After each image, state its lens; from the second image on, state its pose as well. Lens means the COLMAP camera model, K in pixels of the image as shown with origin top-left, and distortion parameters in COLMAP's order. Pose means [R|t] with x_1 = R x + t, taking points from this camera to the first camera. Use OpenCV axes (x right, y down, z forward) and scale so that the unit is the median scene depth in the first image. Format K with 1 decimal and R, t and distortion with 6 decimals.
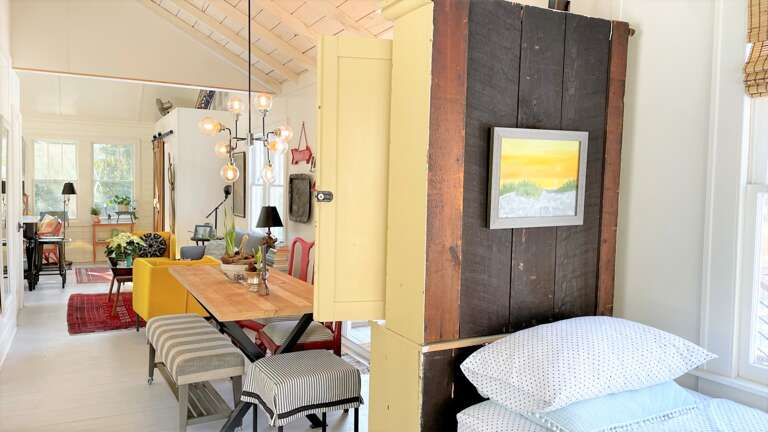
lens RADIAL K [[577.2, 0, 383.4], [0, 577.2, 211.6], [0, 0, 1]] dist [0.043958, -0.023776]
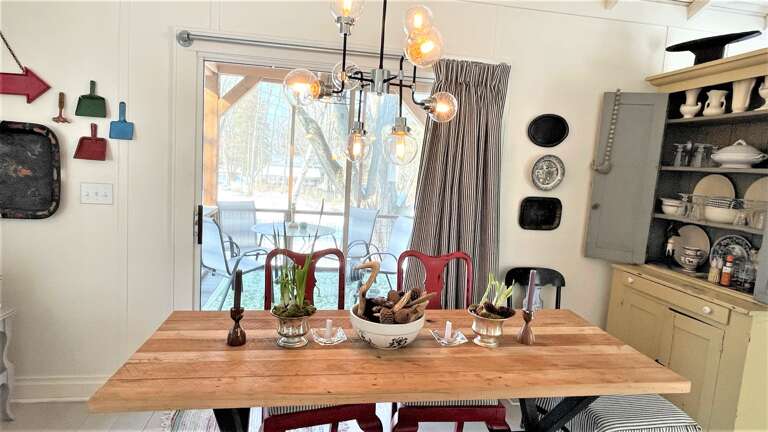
lens RADIAL K [[431.3, 0, 381.6], [0, 431.3, 215.0], [0, 0, 1]] dist [-0.001286, 0.000215]
pose [[0.318691, -0.105549, 0.941964, -0.314069], [-0.013764, 0.993161, 0.115942, -0.025535], [-0.947759, -0.049915, 0.315058, 0.445088]]
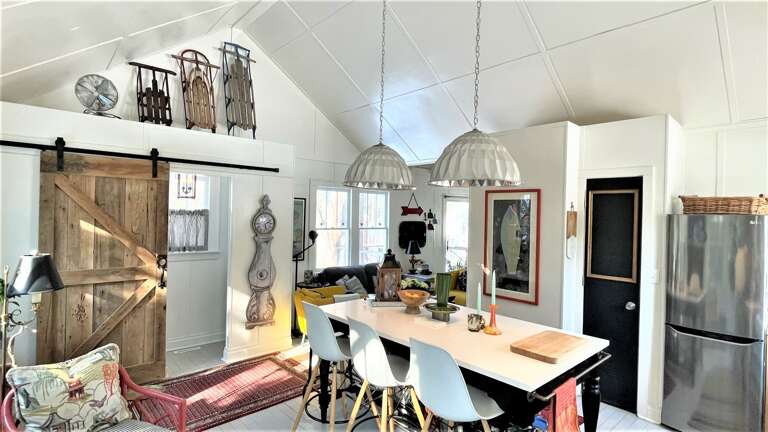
lens RADIAL K [[384.6, 0, 388.1], [0, 384.6, 215.4], [0, 0, 1]] dist [-0.003938, -0.000424]
pose [[-0.247761, -0.023636, 0.968533, -1.039089], [0.020356, 0.999355, 0.029595, -0.096914], [-0.968607, 0.027048, -0.247120, 1.097899]]
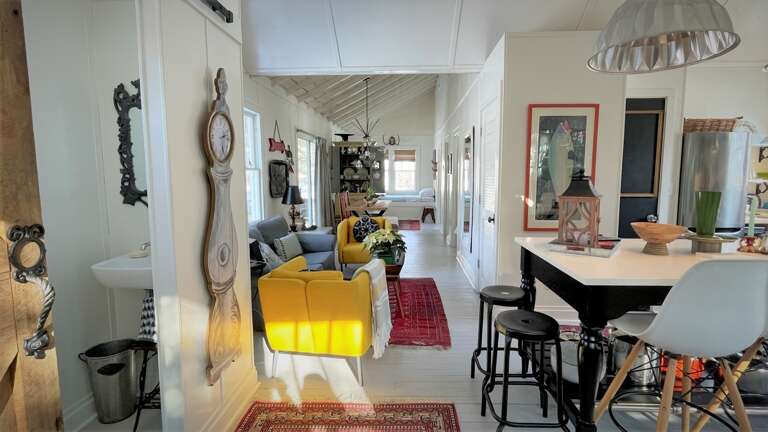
lens RADIAL K [[384.6, 0, 386.1], [0, 384.6, 215.5], [0, 0, 1]] dist [-0.003938, -0.000424]
pose [[-0.858800, -0.066054, 0.508034, -0.643855], [0.014465, 0.988132, 0.152927, -0.056936], [-0.512106, 0.138683, -0.847652, 1.304058]]
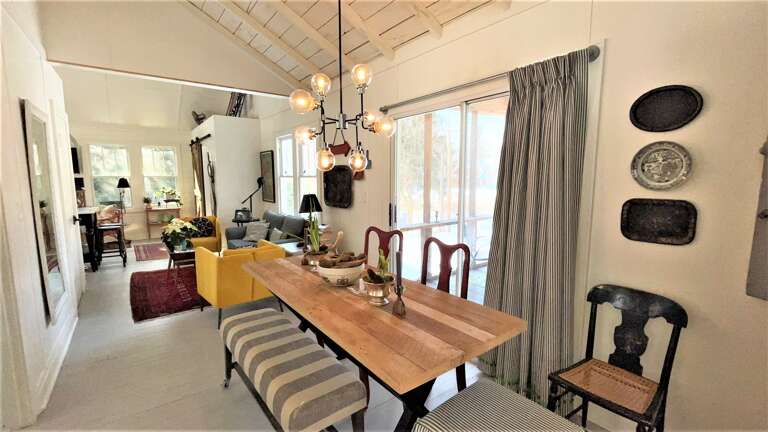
lens RADIAL K [[333.9, 0, 382.5], [0, 333.9, 214.4], [0, 0, 1]] dist [0.001523, 0.000732]
pose [[0.986997, -0.037861, 0.156218, -0.129974], [0.027007, 0.997109, 0.071028, -0.010185], [-0.158456, -0.065886, 0.985165, 0.250004]]
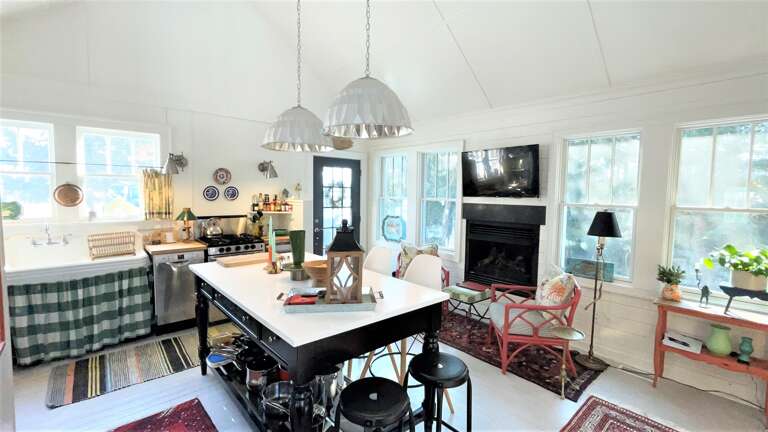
lens RADIAL K [[333.9, 0, 392.2], [0, 333.9, 214.6], [0, 0, 1]] dist [0.001523, 0.000732]
pose [[0.241302, 0.054030, -0.968945, -0.396896], [-0.055178, 0.997598, 0.041887, -0.063802], [0.968880, 0.043357, 0.243704, 0.975676]]
